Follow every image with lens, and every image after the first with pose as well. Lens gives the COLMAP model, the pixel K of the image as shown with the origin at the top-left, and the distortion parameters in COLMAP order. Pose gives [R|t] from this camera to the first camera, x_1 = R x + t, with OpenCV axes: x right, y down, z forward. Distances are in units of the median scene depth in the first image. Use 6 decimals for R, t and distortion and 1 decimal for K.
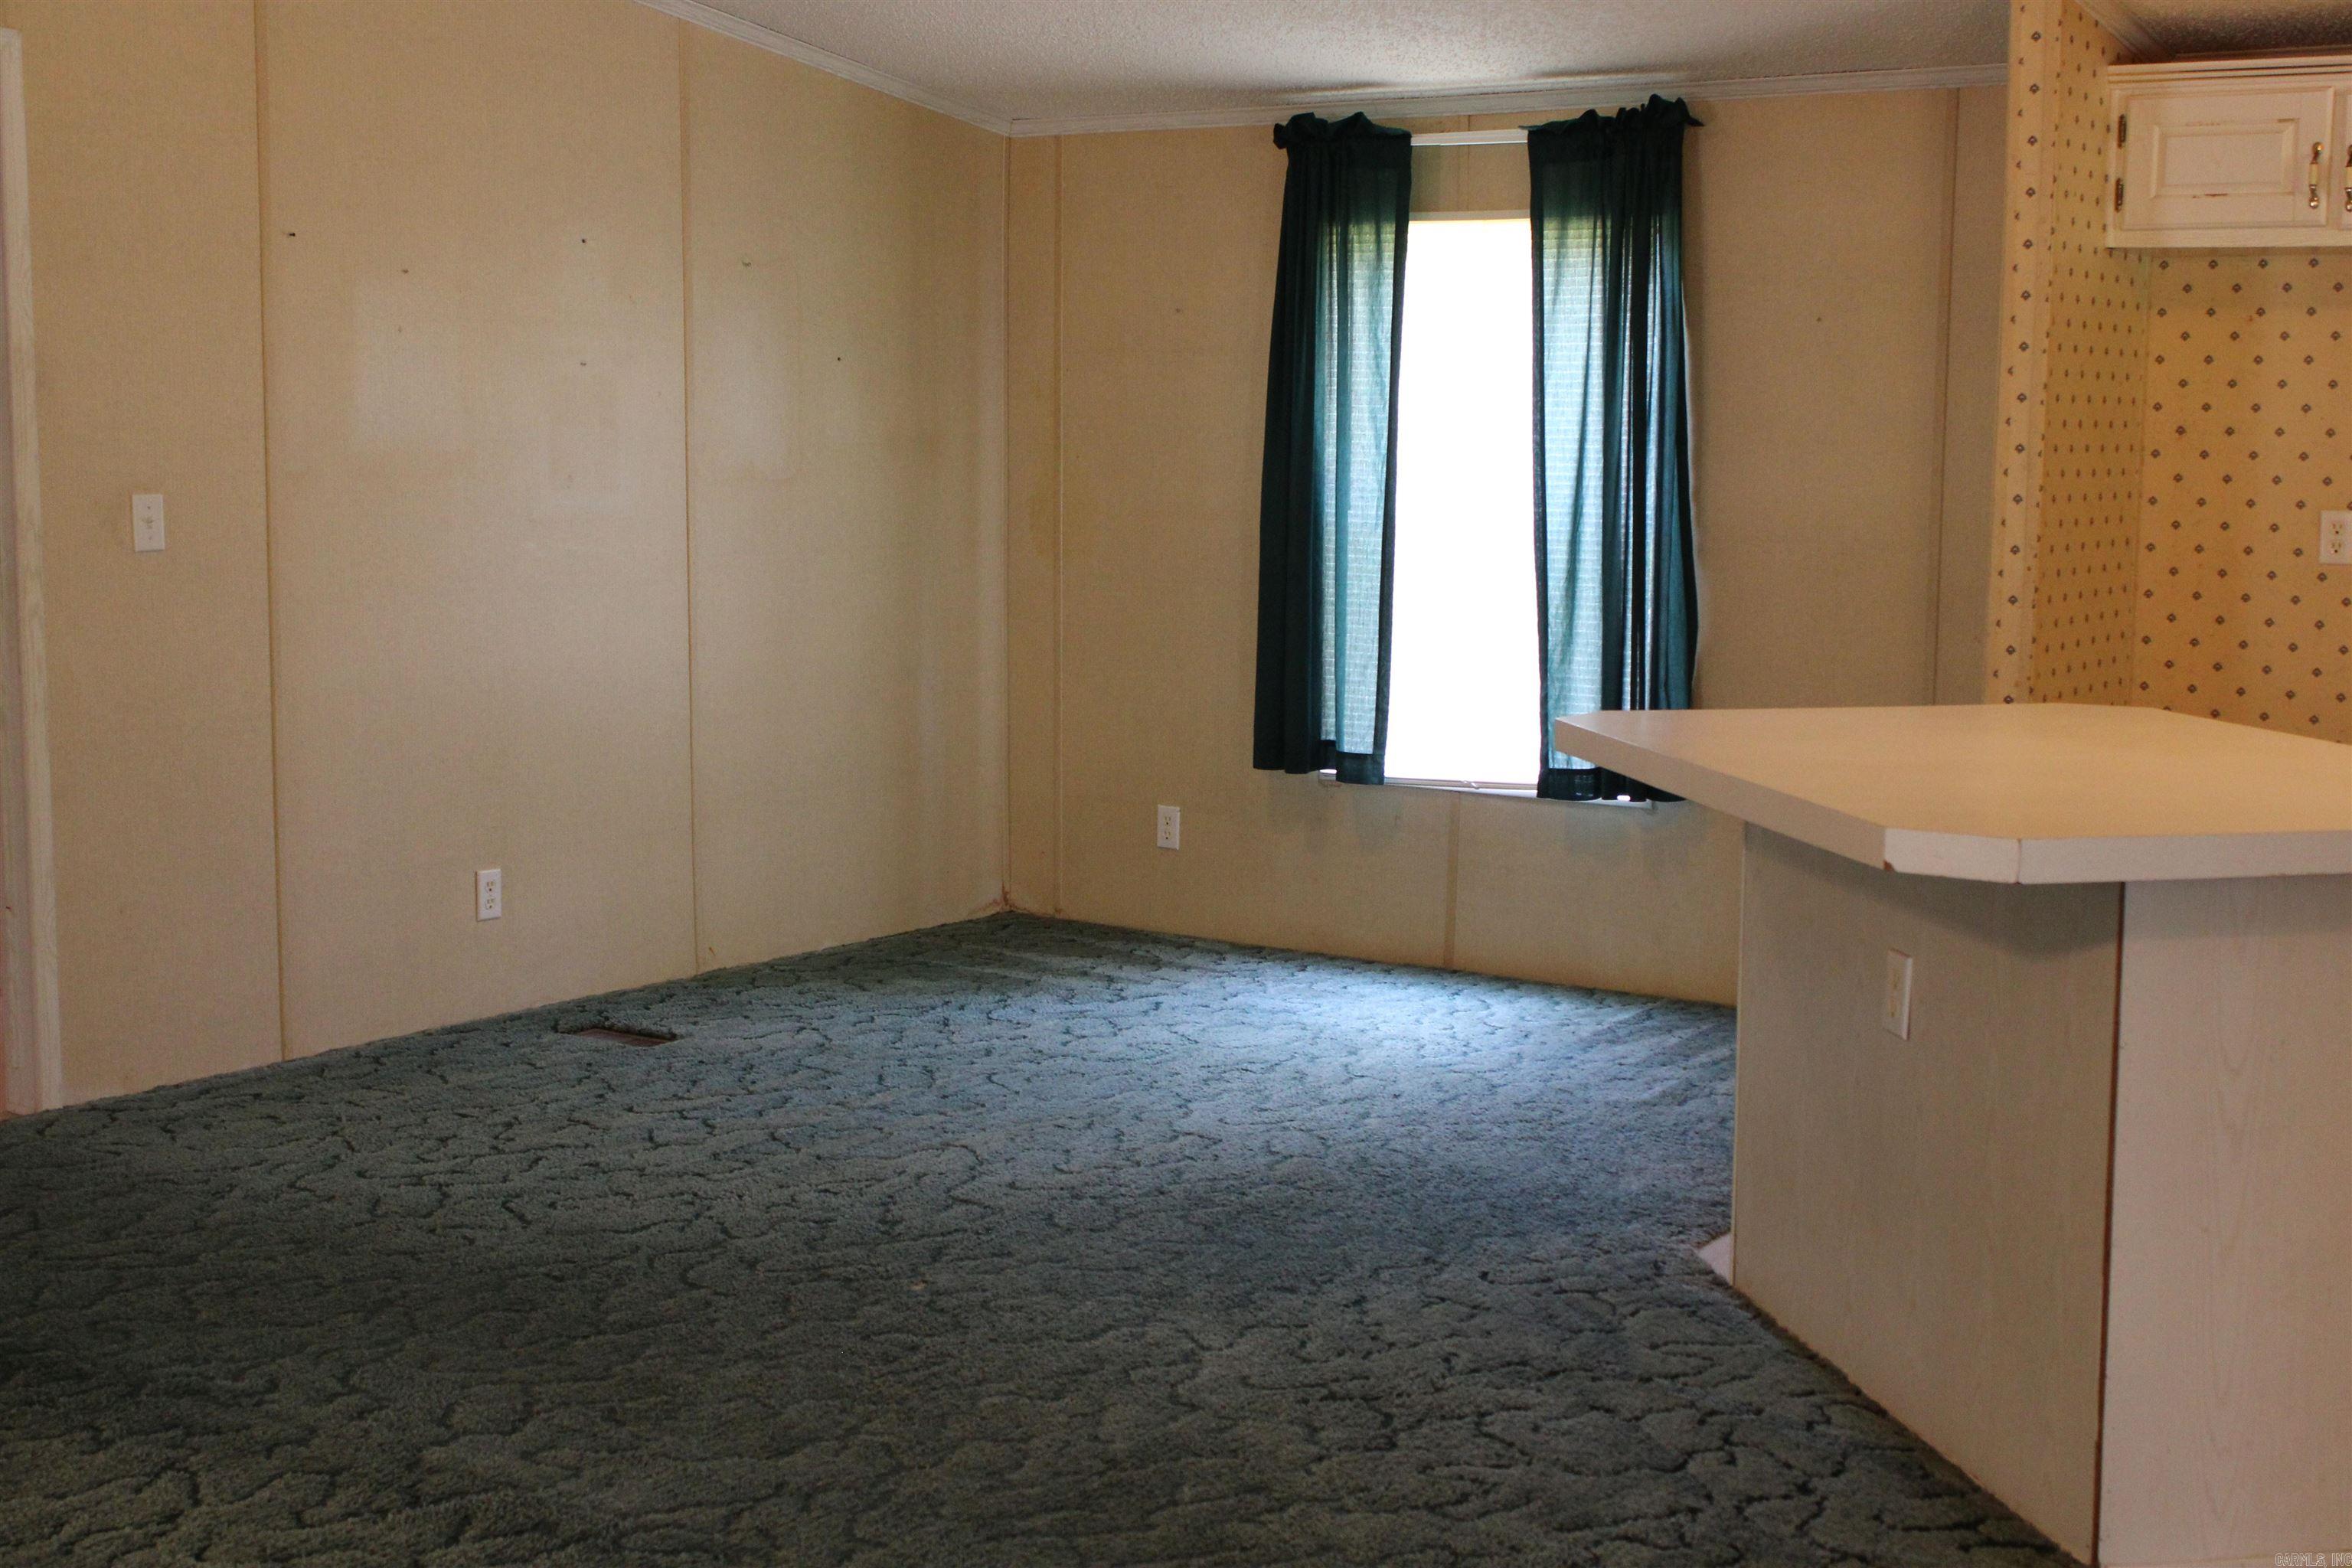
lens RADIAL K [[2926.6, 0, 1183.9], [0, 2926.6, 823.6], [0, 0, 1]] dist [-0.030118, 0.024668]
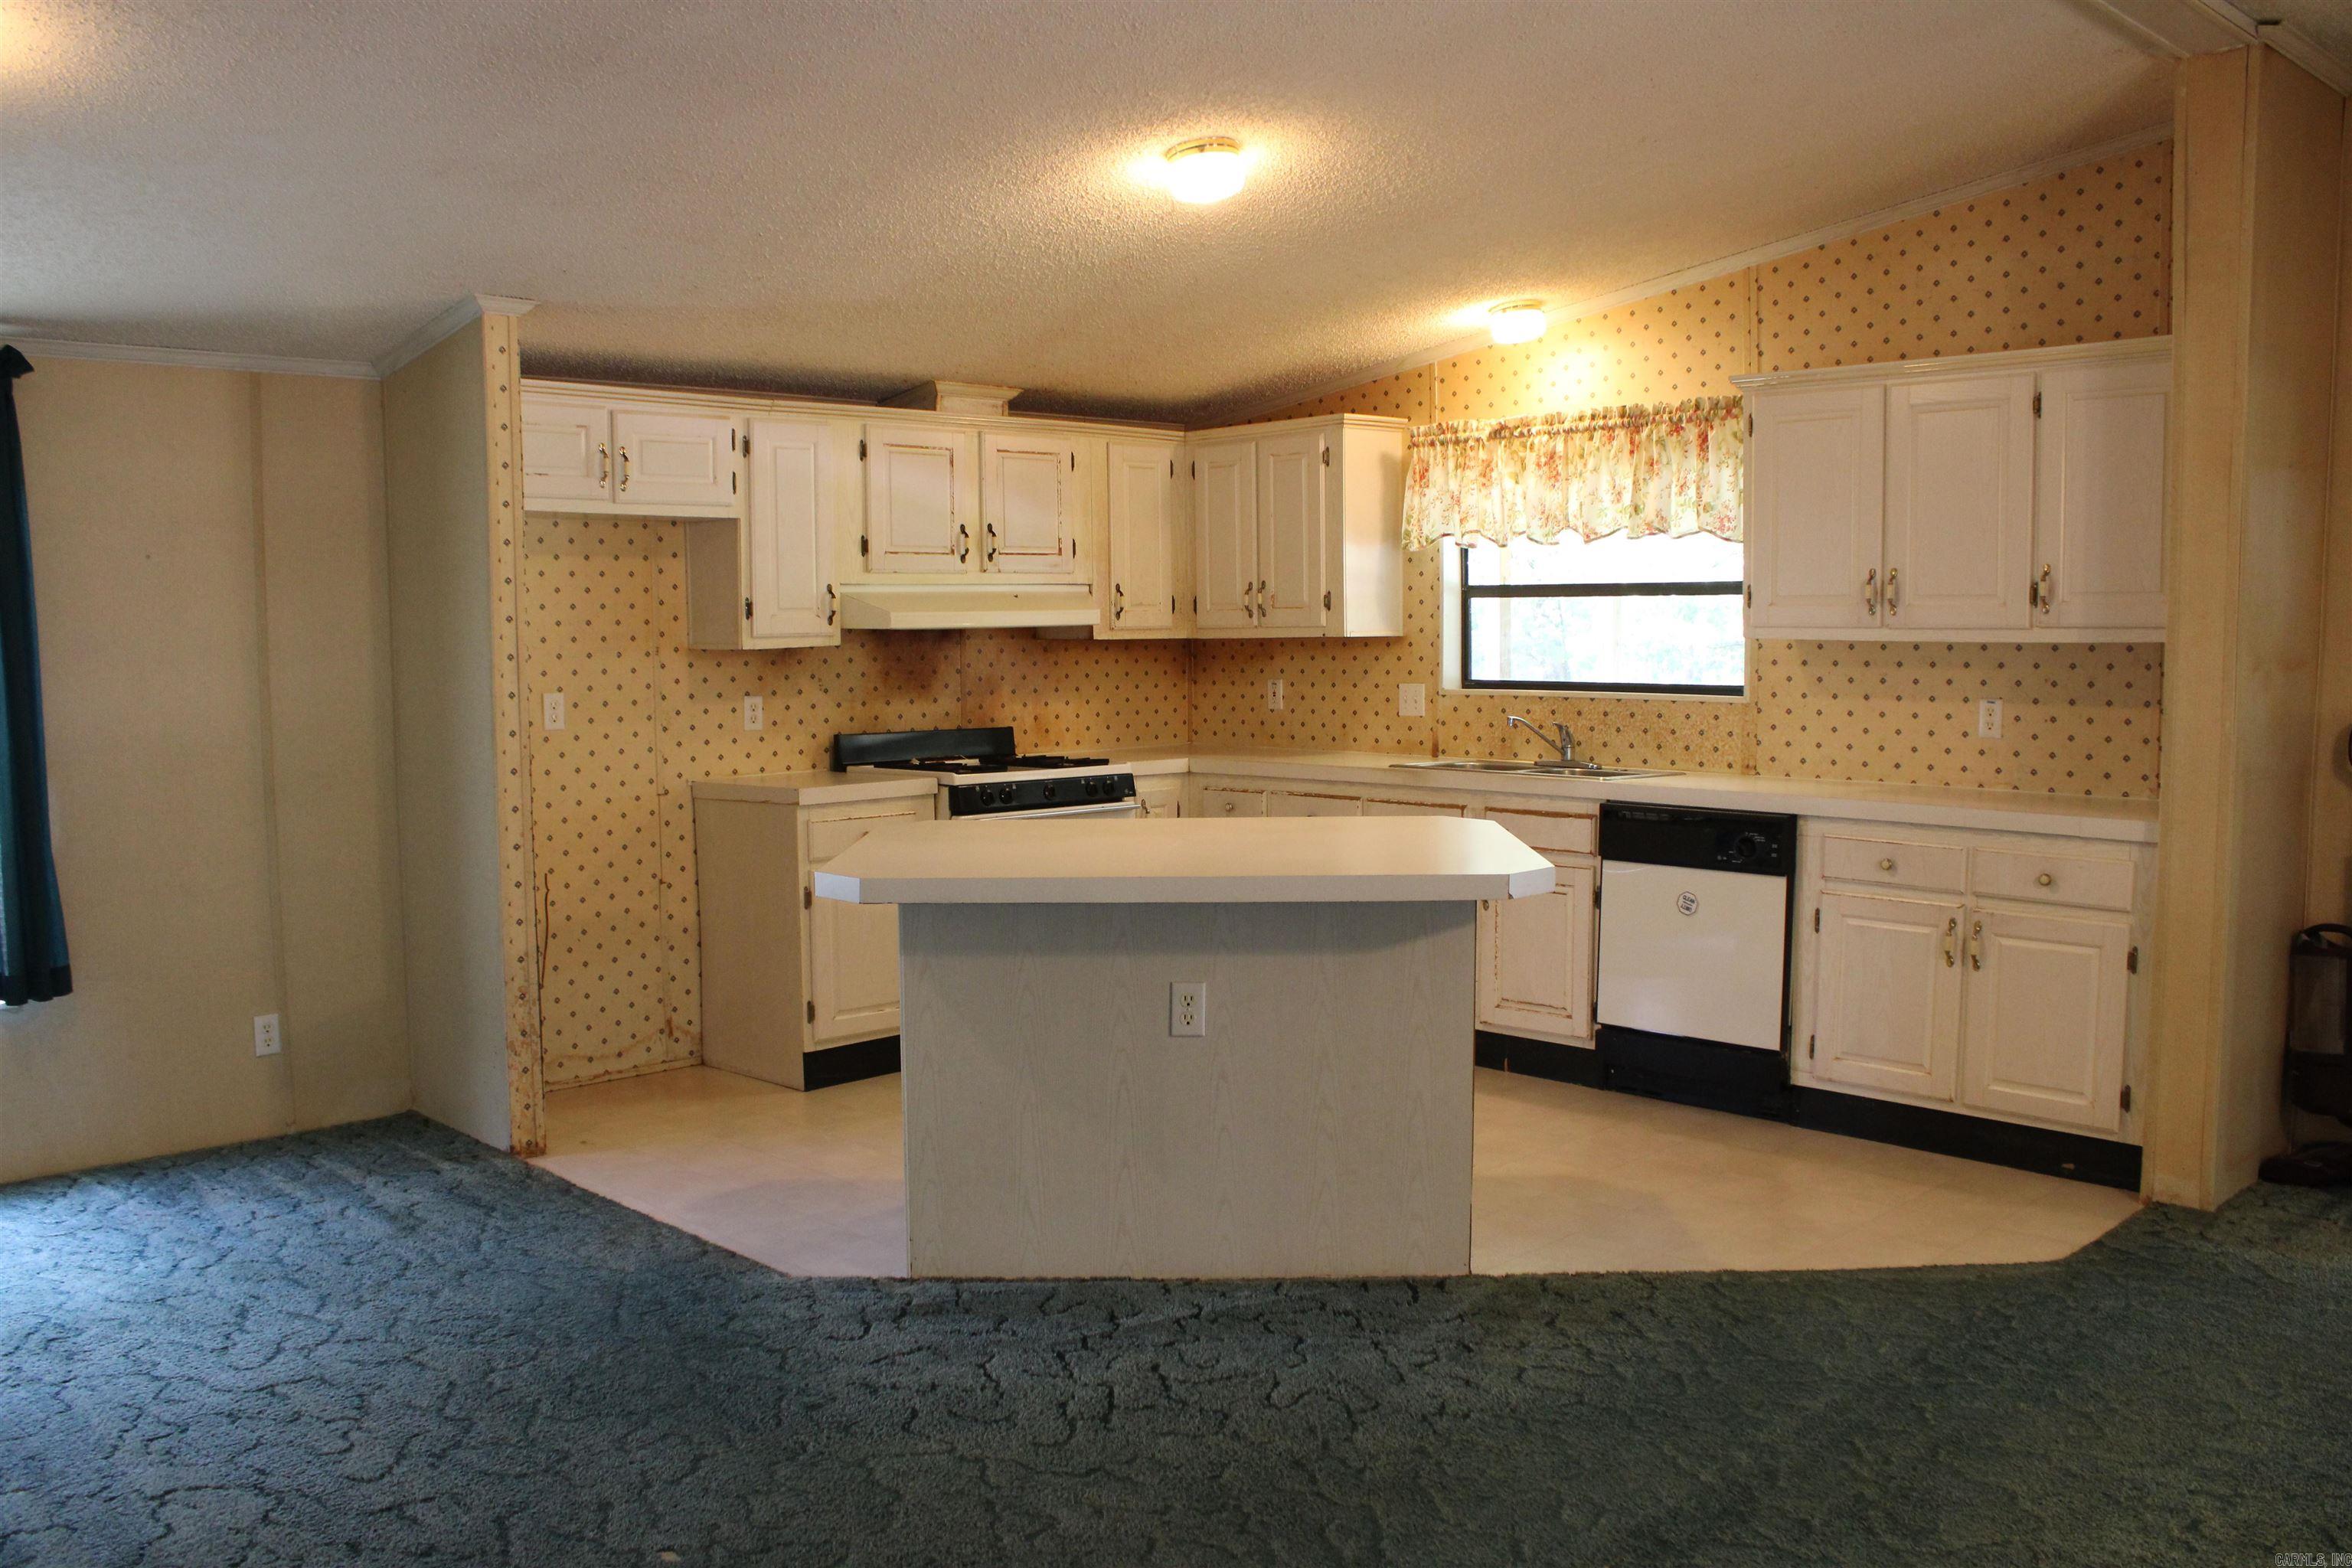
lens RADIAL K [[1915.9, 0, 1175.2], [0, 1915.9, 827.8], [0, 0, 1]] dist [-0.107675, 0.004450]
pose [[0.202265, -0.115235, 0.972528, -0.499631], [0.138842, 0.986397, 0.088002, -0.086954], [-0.969439, 0.117228, 0.215513, 0.539530]]
